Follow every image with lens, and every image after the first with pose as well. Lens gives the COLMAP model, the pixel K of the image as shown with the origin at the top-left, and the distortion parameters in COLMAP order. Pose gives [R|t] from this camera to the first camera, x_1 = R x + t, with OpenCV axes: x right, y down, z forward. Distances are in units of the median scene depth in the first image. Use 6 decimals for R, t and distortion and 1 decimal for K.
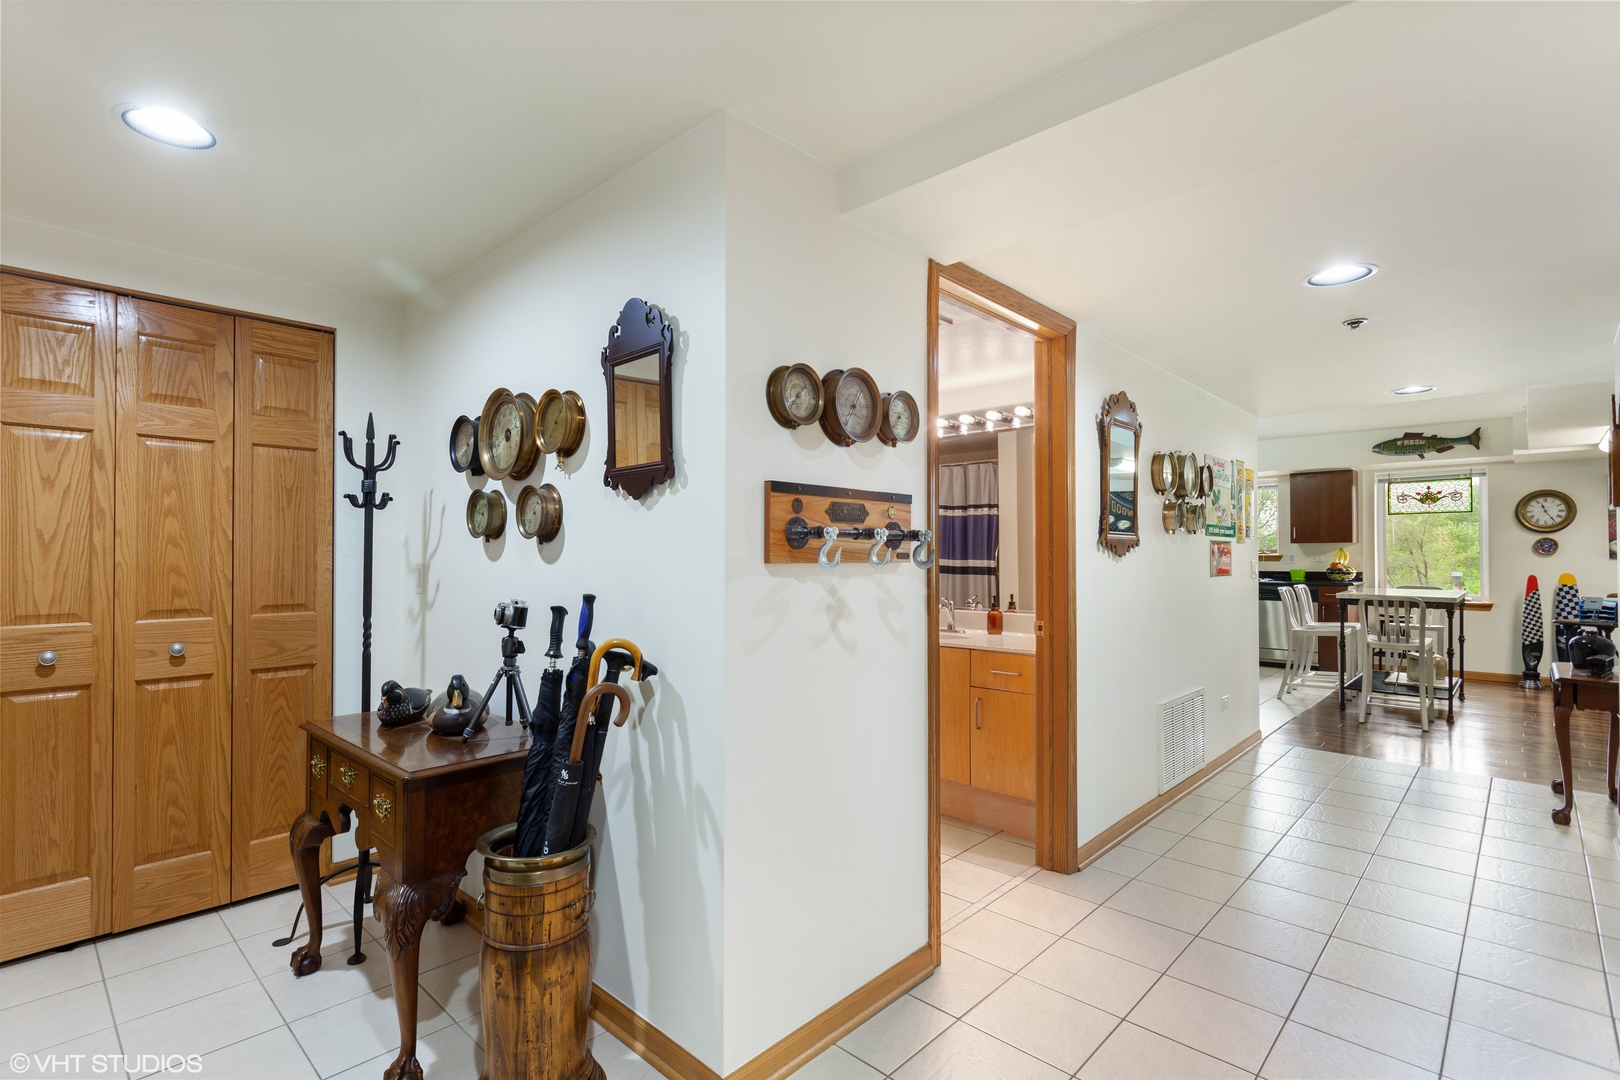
lens RADIAL K [[772.8, 0, 809.7], [0, 772.8, 537.3], [0, 0, 1]] dist [0.002185, -0.000428]
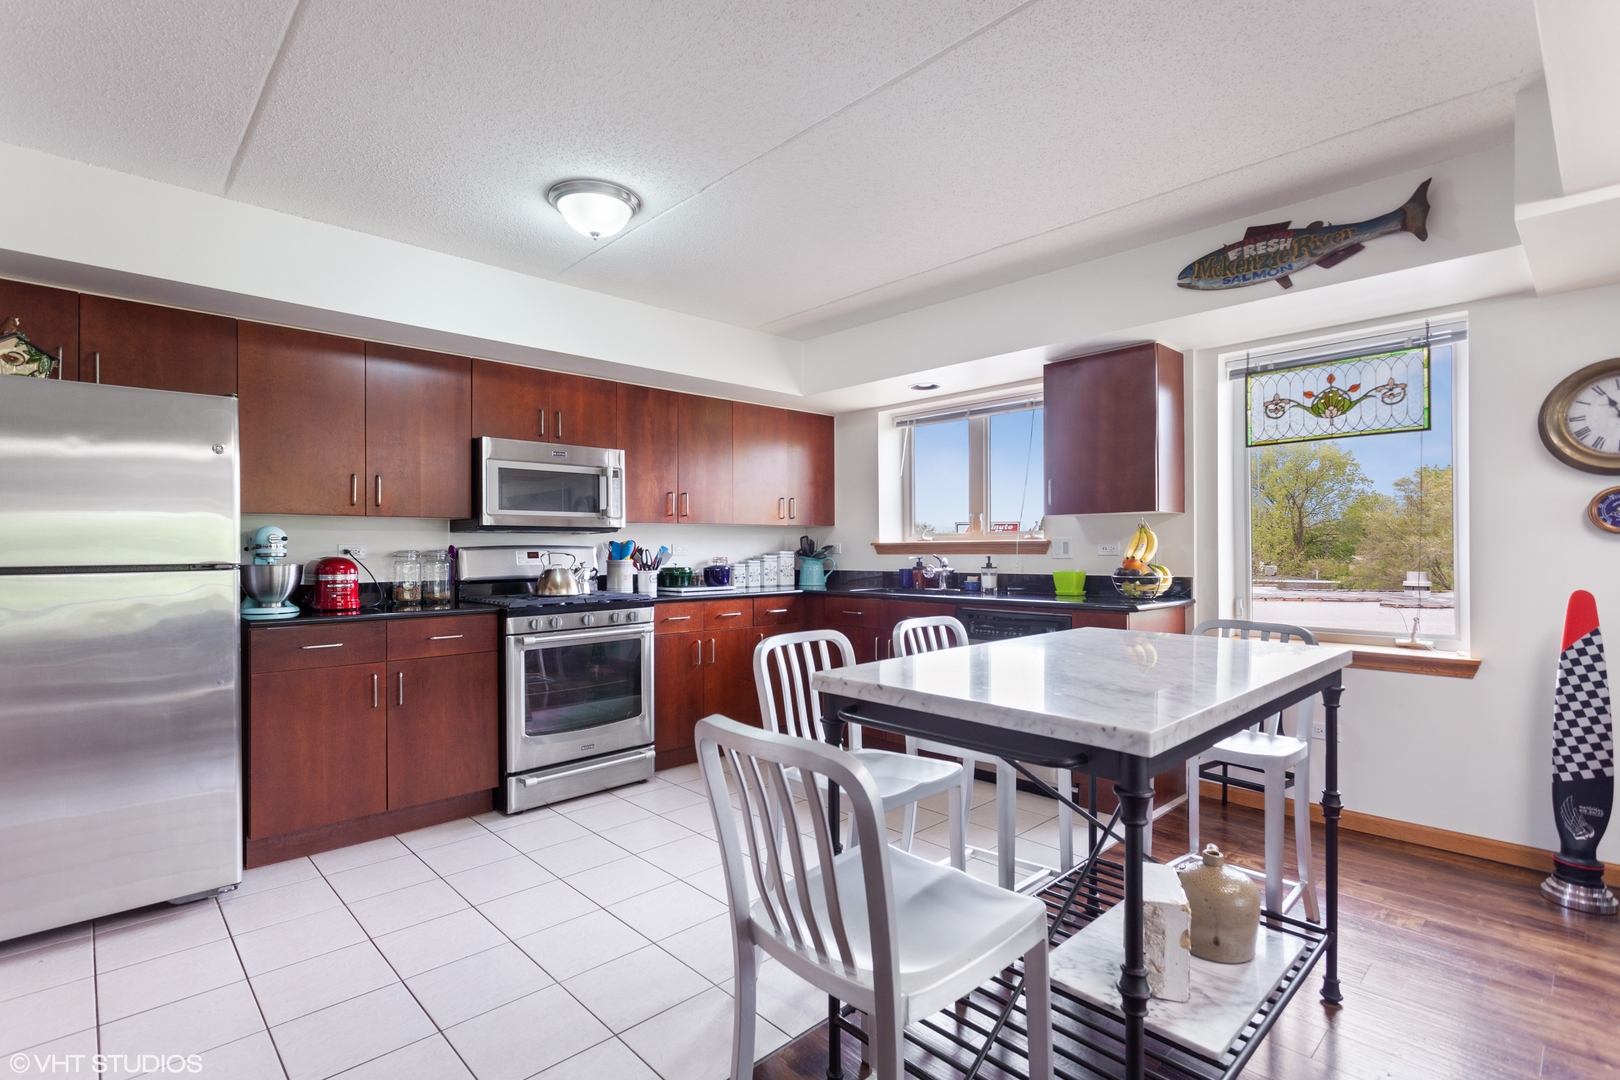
lens RADIAL K [[772.8, 0, 806.8], [0, 772.8, 539.9], [0, 0, 1]] dist [0.002185, -0.000428]
pose [[0.998117, -0.003094, -0.061267, 0.568562], [0.003573, 0.999964, 0.007715, 0.020454], [0.061241, -0.007919, 0.998092, 0.590629]]
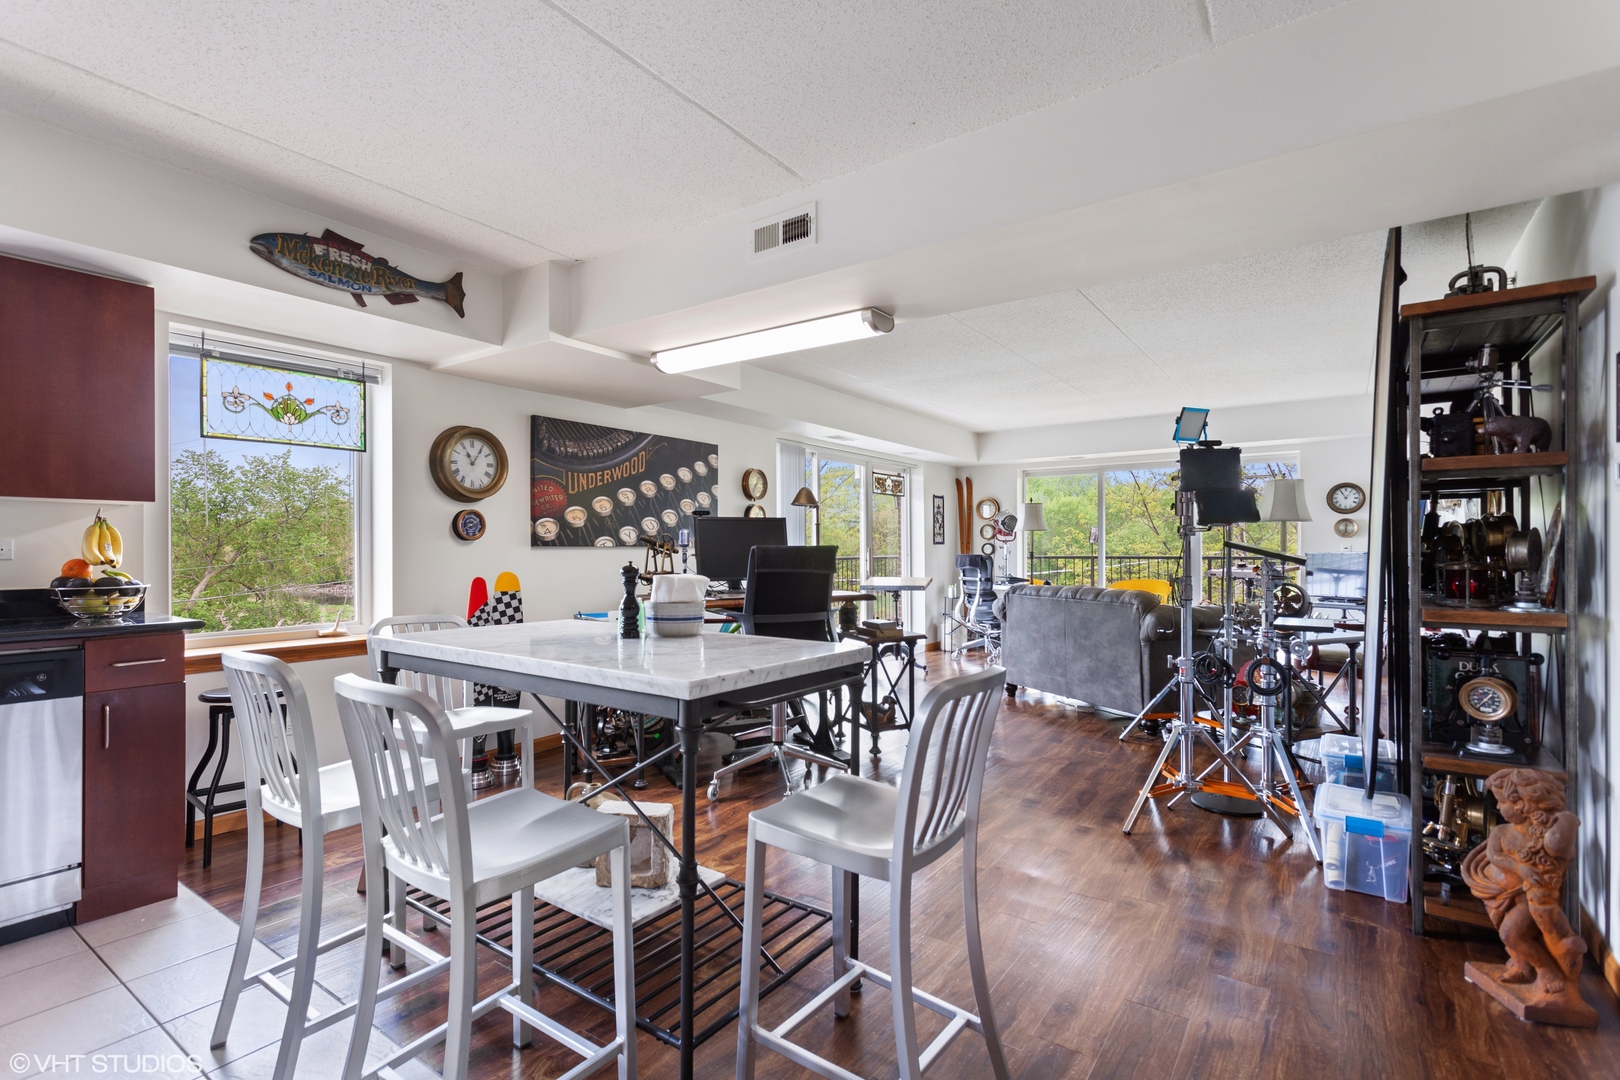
lens RADIAL K [[772.8, 0, 766.0], [0, 772.8, 550.9], [0, 0, 1]] dist [0.002185, -0.000428]
pose [[-0.111973, -0.003185, 0.993706, 0.351843], [-0.018957, 0.999820, 0.001069, 0.024508], [-0.993530, -0.018718, -0.112014, 0.819033]]
